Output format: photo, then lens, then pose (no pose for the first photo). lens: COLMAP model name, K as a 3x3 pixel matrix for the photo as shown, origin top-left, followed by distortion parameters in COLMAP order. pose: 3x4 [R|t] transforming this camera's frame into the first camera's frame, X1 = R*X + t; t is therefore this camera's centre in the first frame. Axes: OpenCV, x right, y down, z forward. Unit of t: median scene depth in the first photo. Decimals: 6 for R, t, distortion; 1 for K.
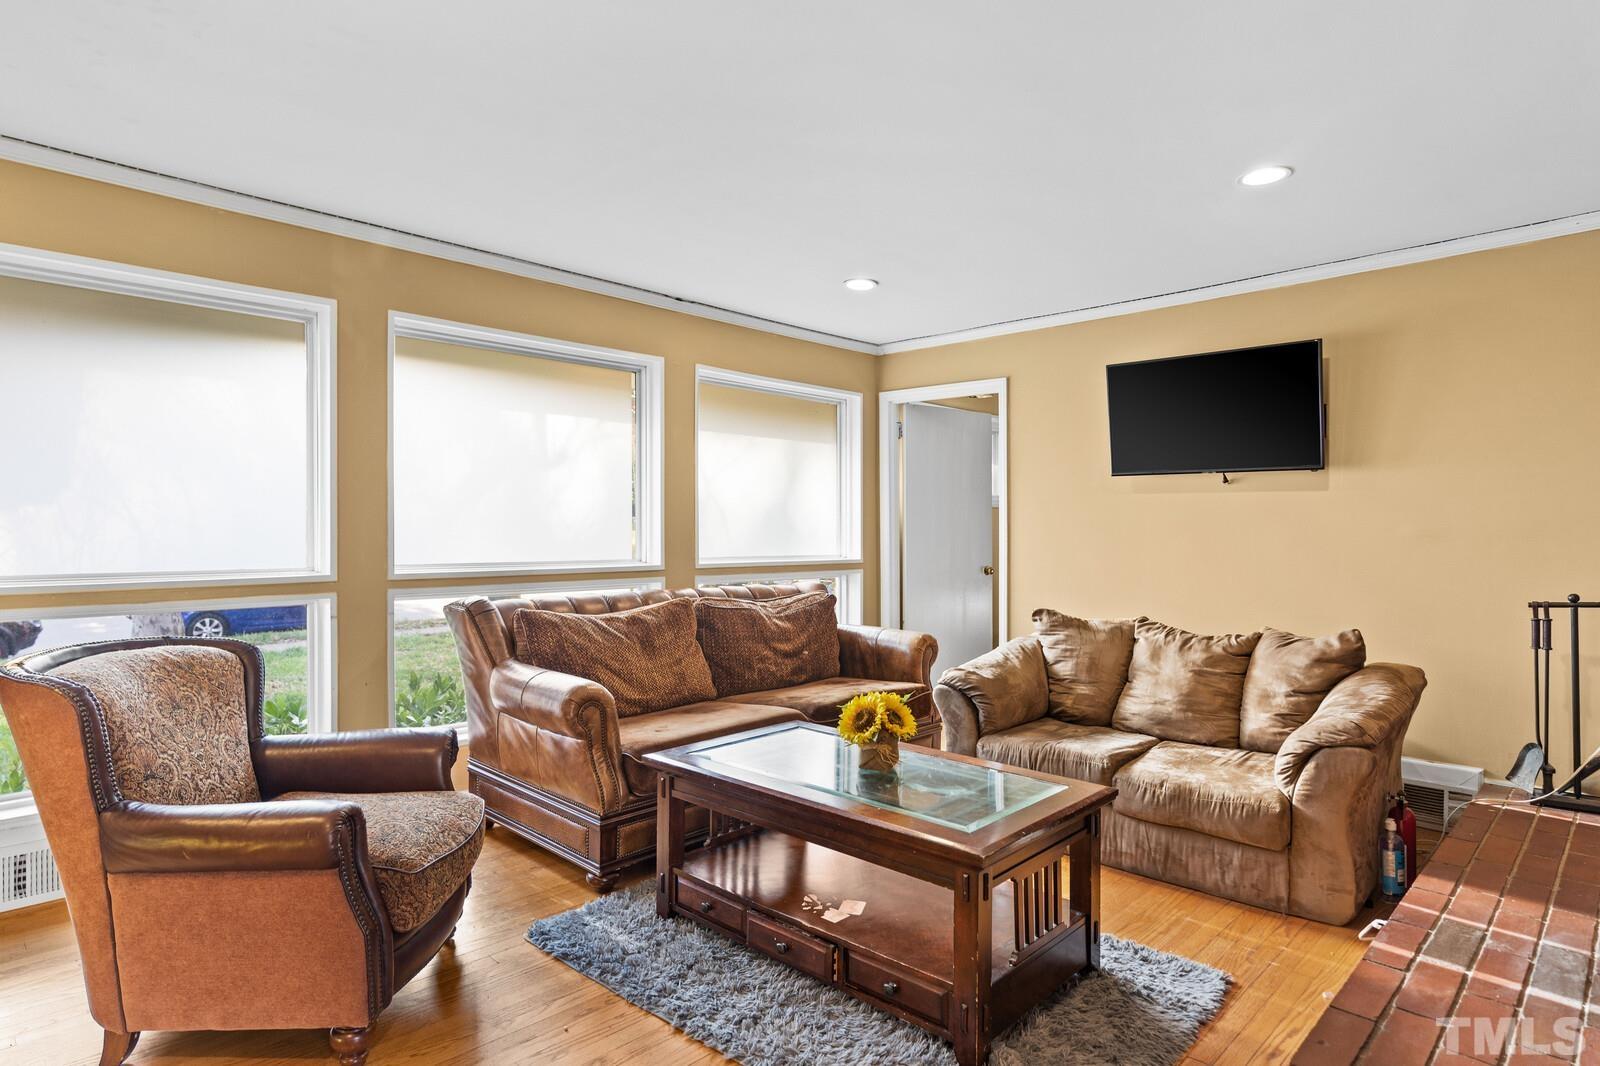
lens RADIAL K [[874.0, 0, 799.1], [0, 874.0, 531.8], [0, 0, 1]] dist [0.002846, -0.000328]
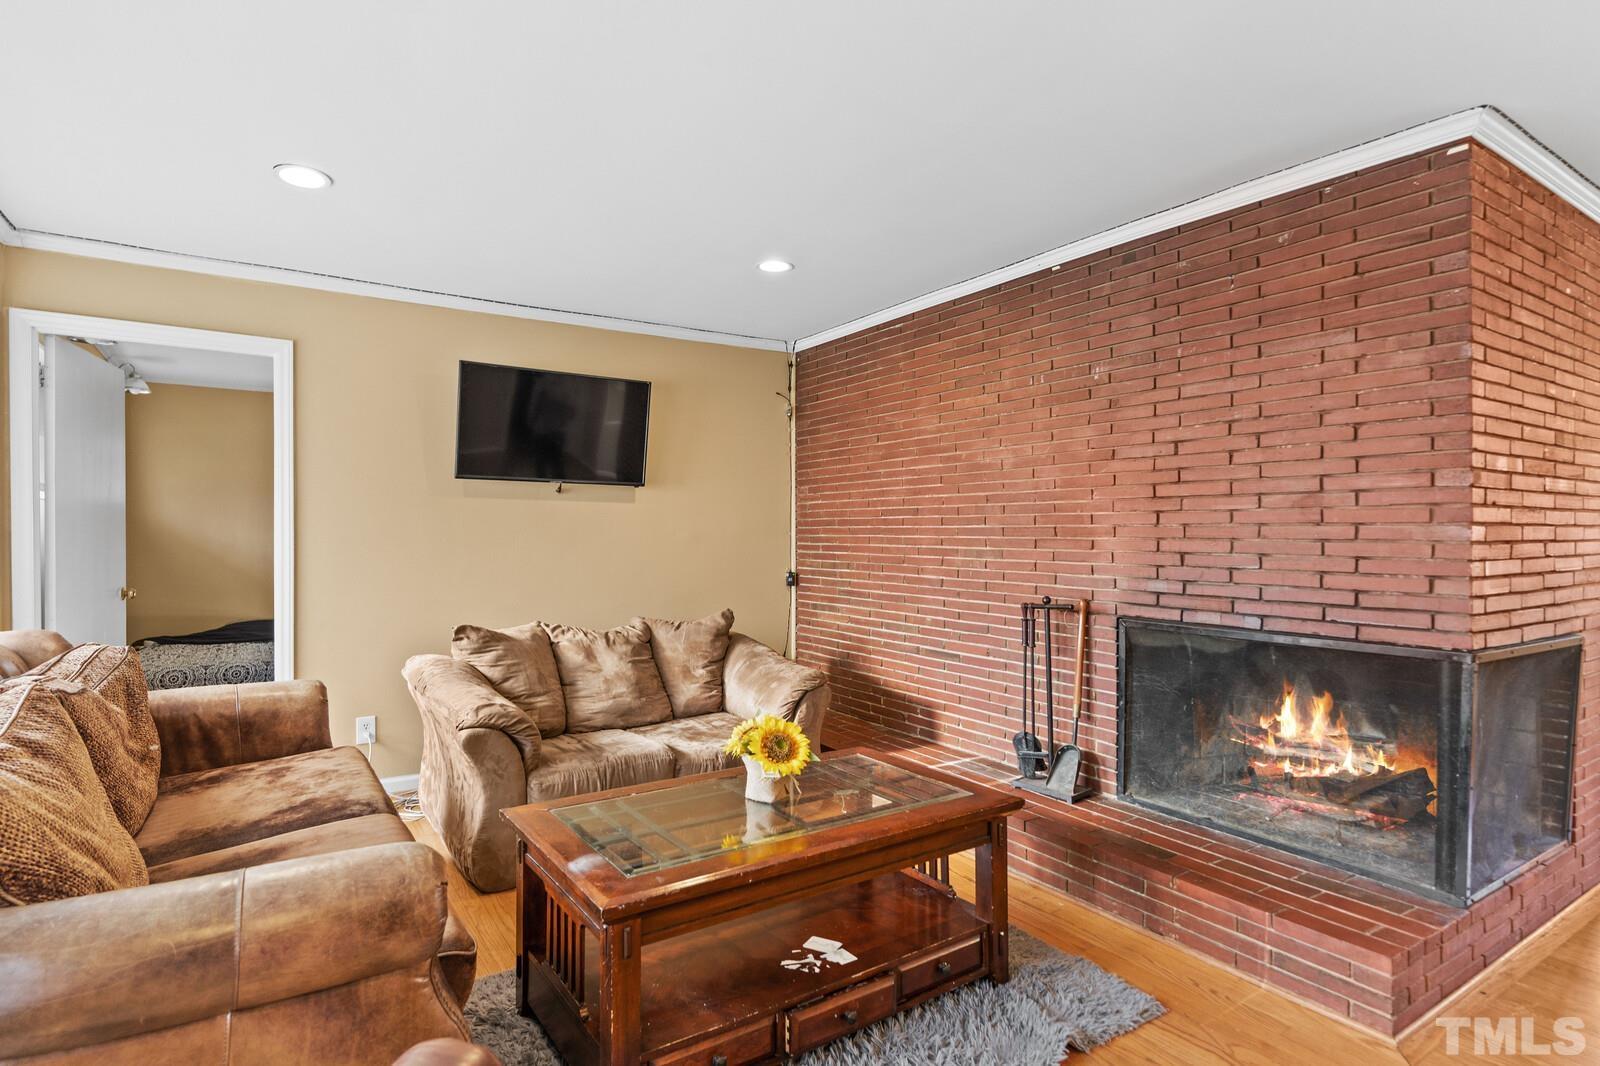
lens RADIAL K [[830.8, 0, 798.0], [0, 830.8, 532.9], [0, 0, 1]] dist [-0.021876, 0.007106]
pose [[0.215181, 0.001889, 0.976572, -0.501343], [0.004937, 0.999983, -0.003022, -0.000687], [-0.976562, 0.005471, 0.215169, 0.527948]]
